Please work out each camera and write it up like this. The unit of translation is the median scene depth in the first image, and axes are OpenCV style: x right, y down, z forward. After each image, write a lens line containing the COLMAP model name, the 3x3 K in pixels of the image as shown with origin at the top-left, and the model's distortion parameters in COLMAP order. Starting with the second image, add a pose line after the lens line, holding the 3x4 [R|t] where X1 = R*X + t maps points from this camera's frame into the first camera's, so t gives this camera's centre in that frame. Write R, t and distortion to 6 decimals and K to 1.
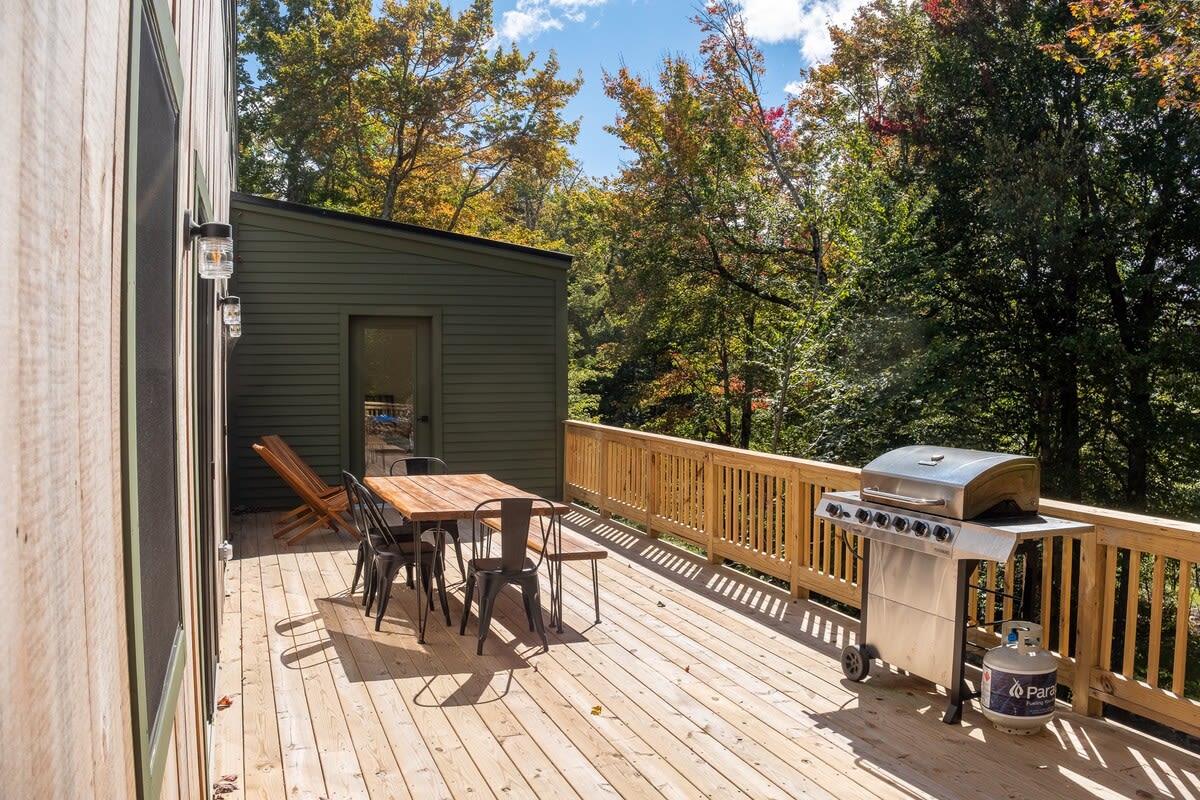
lens RADIAL K [[1007.4, 0, 594.6], [0, 1007.4, 399.5], [0, 0, 1]] dist [-0.137337, 0.069396]
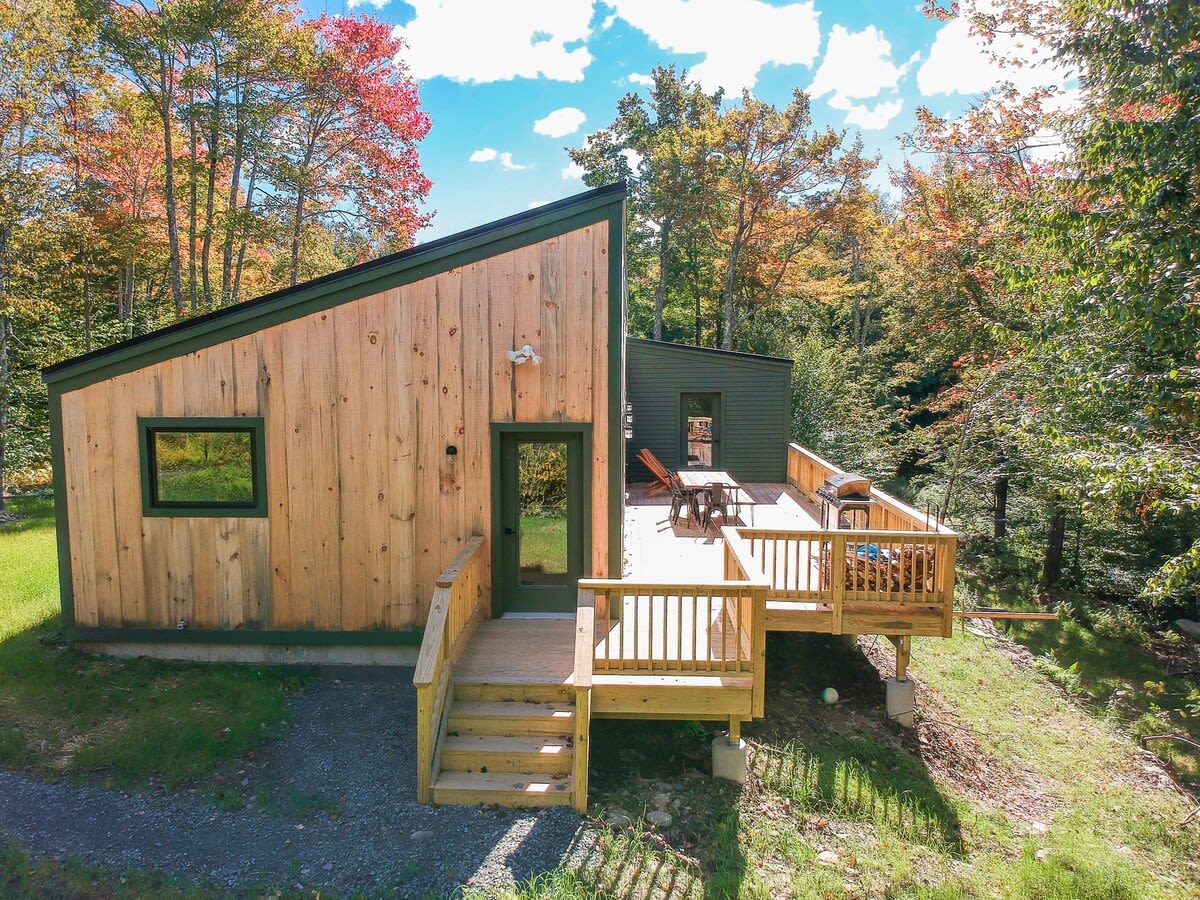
lens RADIAL K [[901.1, 0, 592.8], [0, 901.1, 454.8], [0, 0, 1]] dist [0.111994, -0.254721]
pose [[0.927781, 0.026391, -0.372192, 0.091942], [0.003042, 0.996927, 0.078274, -0.031647], [0.373114, -0.073754, 0.924850, -0.263065]]
